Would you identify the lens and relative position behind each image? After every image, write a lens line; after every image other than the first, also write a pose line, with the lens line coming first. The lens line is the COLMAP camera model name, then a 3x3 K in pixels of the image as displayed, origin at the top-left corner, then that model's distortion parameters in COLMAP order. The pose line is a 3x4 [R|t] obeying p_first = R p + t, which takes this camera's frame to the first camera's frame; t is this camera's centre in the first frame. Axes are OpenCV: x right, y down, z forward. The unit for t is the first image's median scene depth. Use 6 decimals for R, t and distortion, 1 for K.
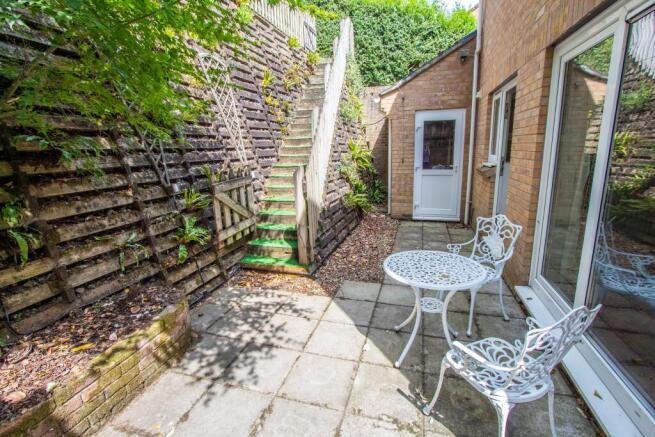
lens RADIAL K [[307.0, 0, 326.9], [0, 307.0, 216.6], [0, 0, 1]] dist [-0.002619, -0.000282]
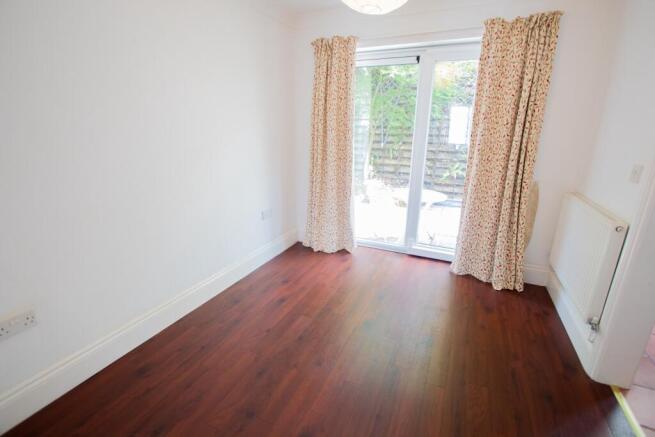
lens RADIAL K [[307.0, 0, 327.5], [0, 307.0, 218.2], [0, 0, 1]] dist [-0.002619, -0.000282]
pose [[-0.122912, 0.319579, -0.939554, 2.205513], [-0.218094, 0.914890, 0.339721, -0.224448], [0.968157, 0.246667, -0.042753, 0.506732]]
